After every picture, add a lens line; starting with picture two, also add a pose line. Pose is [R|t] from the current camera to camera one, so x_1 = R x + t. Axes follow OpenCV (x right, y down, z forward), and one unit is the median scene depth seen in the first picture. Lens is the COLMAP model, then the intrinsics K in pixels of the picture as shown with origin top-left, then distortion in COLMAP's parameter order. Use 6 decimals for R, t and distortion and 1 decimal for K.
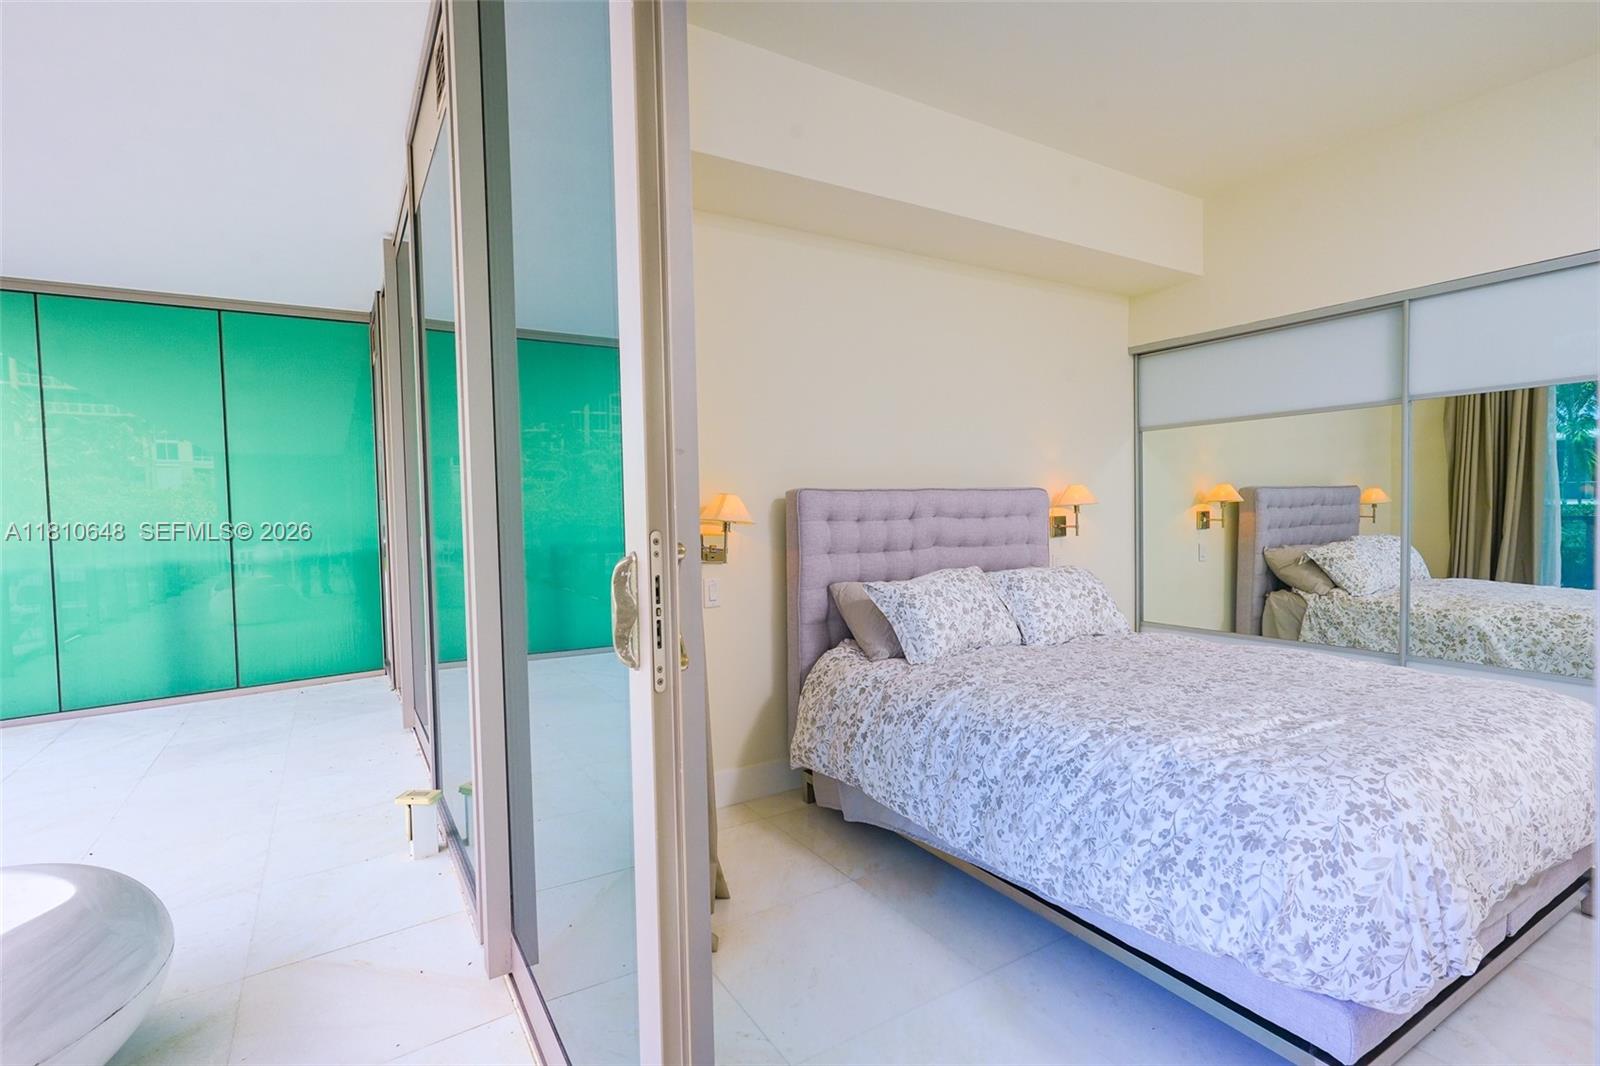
lens RADIAL K [[764.2, 0, 795.2], [0, 764.2, 532.0], [0, 0, 1]] dist [0.000305, 0.004031]
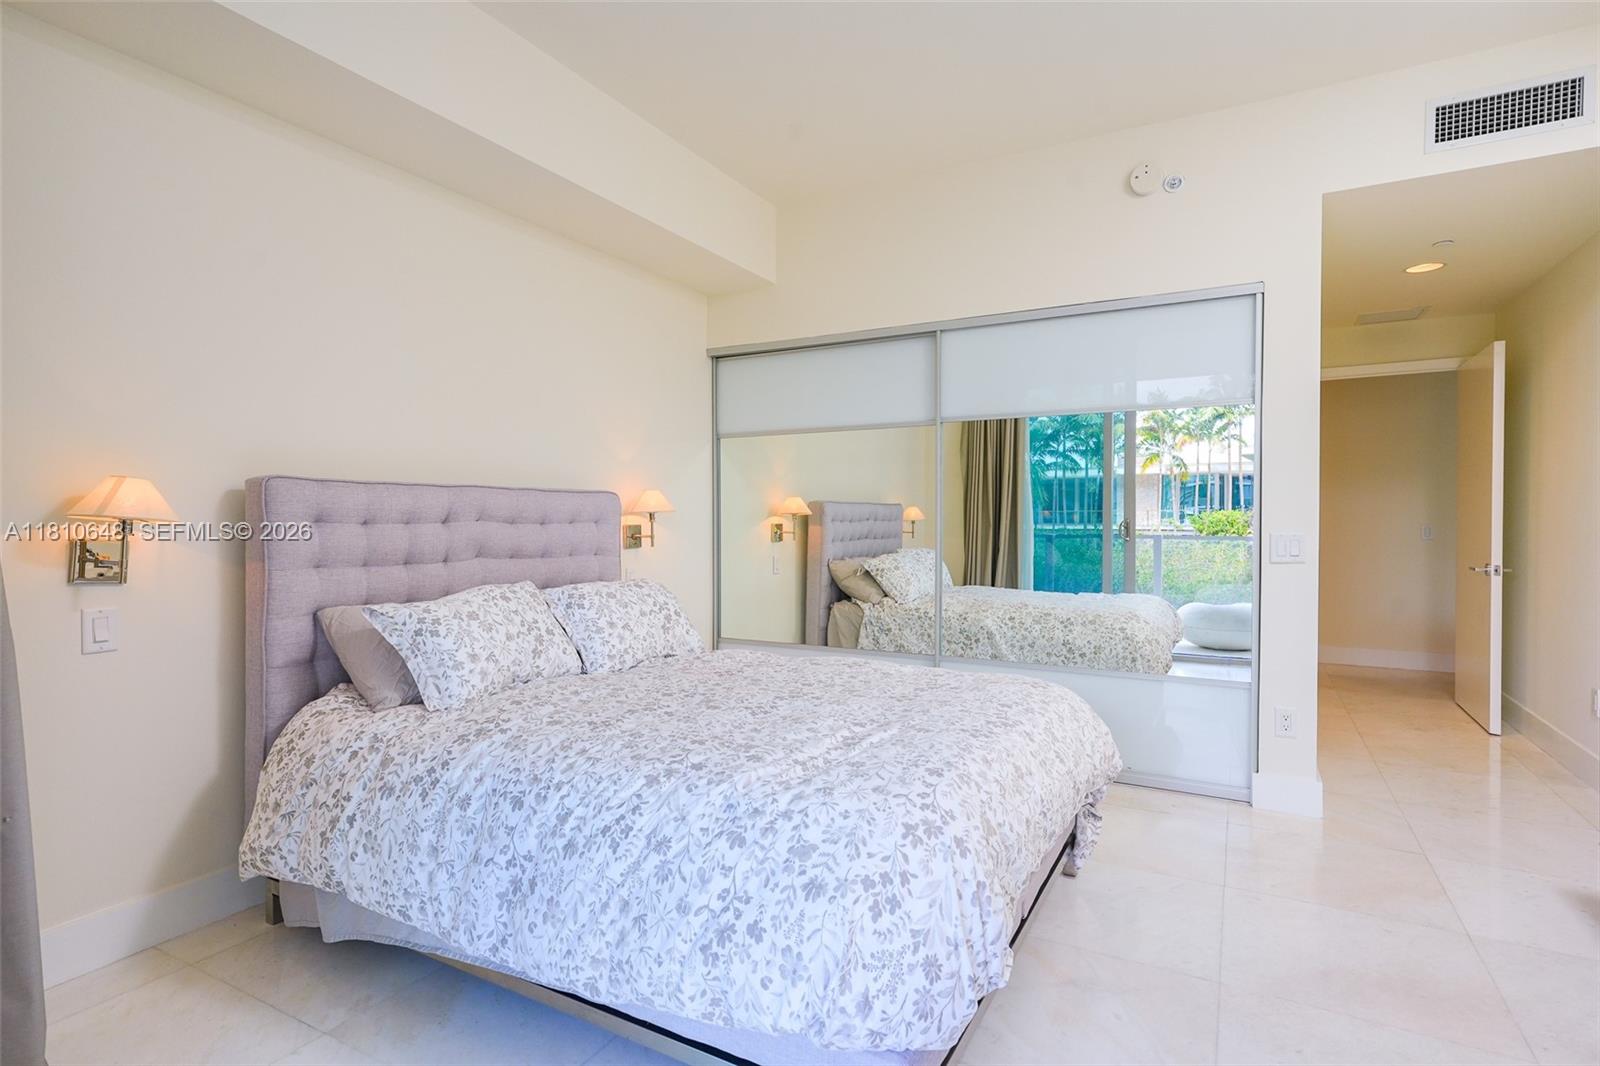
lens RADIAL K [[812.1, 0, 806.7], [0, 812.1, 528.4], [0, 0, 1]] dist [0.004293, 0.000683]
pose [[0.867127, 0.013710, 0.497899, 0.075999], [-0.000365, 0.999638, -0.026892, 0.014304], [-0.498088, 0.023137, 0.866818, 0.118941]]
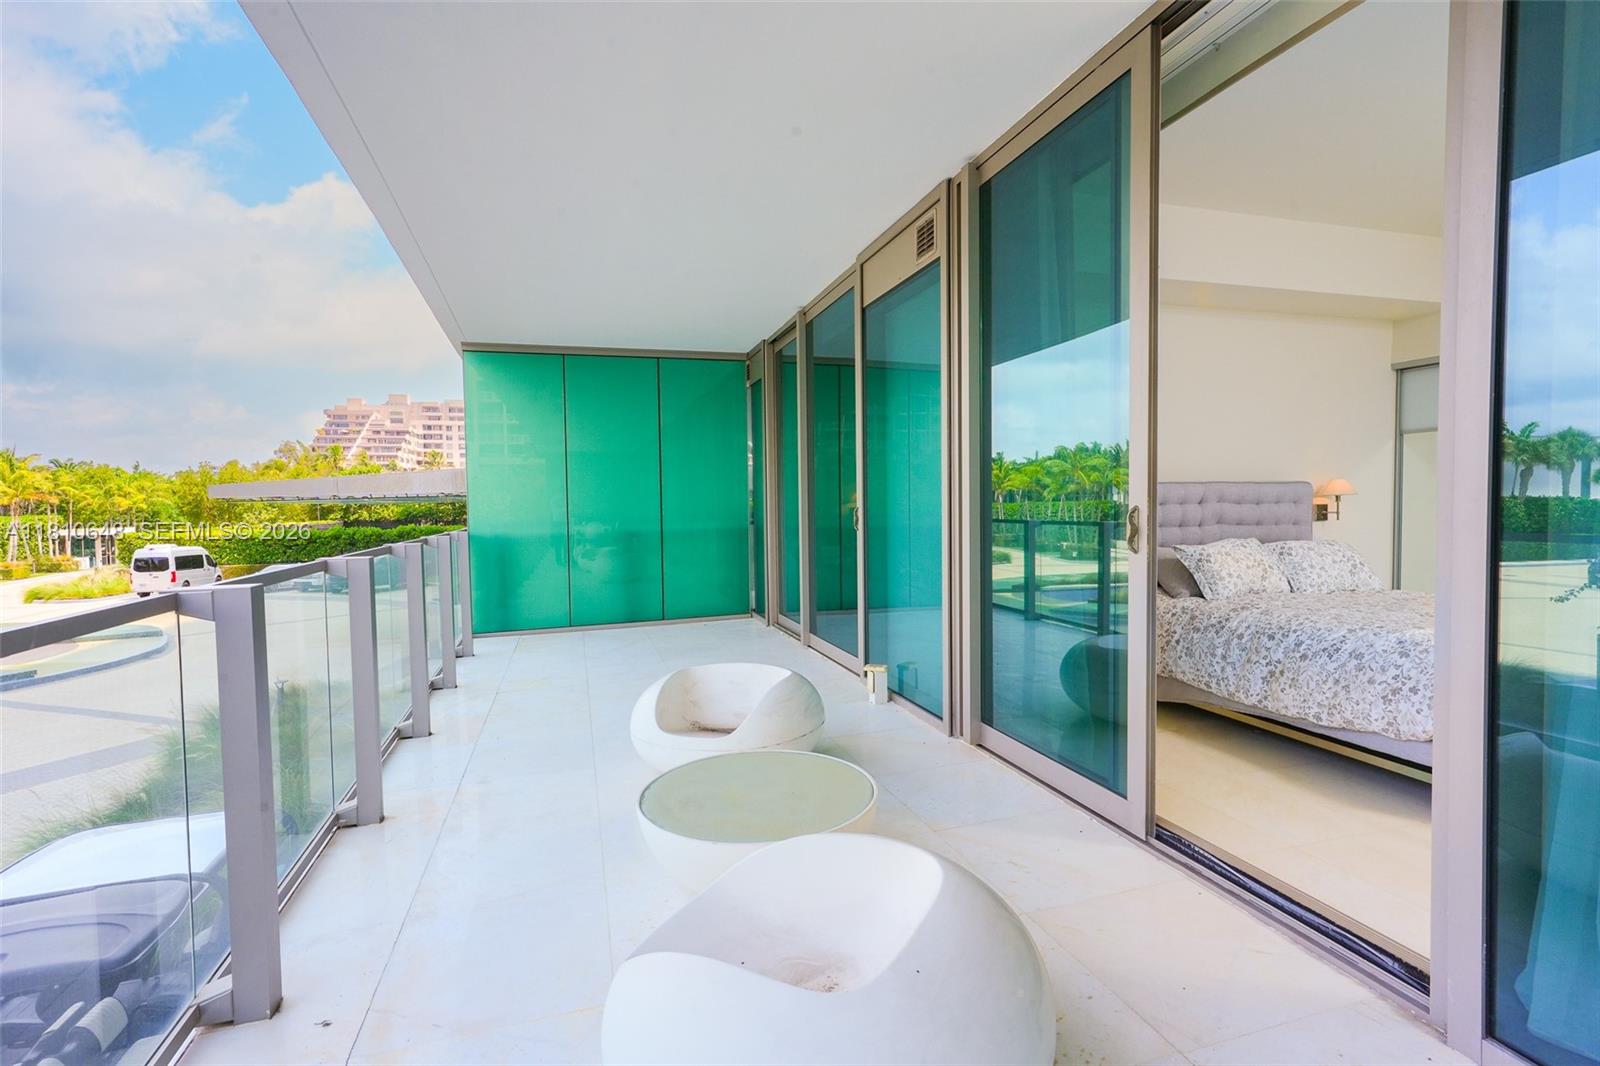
lens RADIAL K [[764.2, 0, 791.6], [0, 764.2, 533.5], [0, 0, 1]] dist [0.000305, 0.004031]
pose [[0.965870, 0.019490, -0.258292, -0.264114], [-0.017090, 0.999787, 0.011532, 0.043710], [0.258462, -0.006724, 0.965998, -0.680990]]
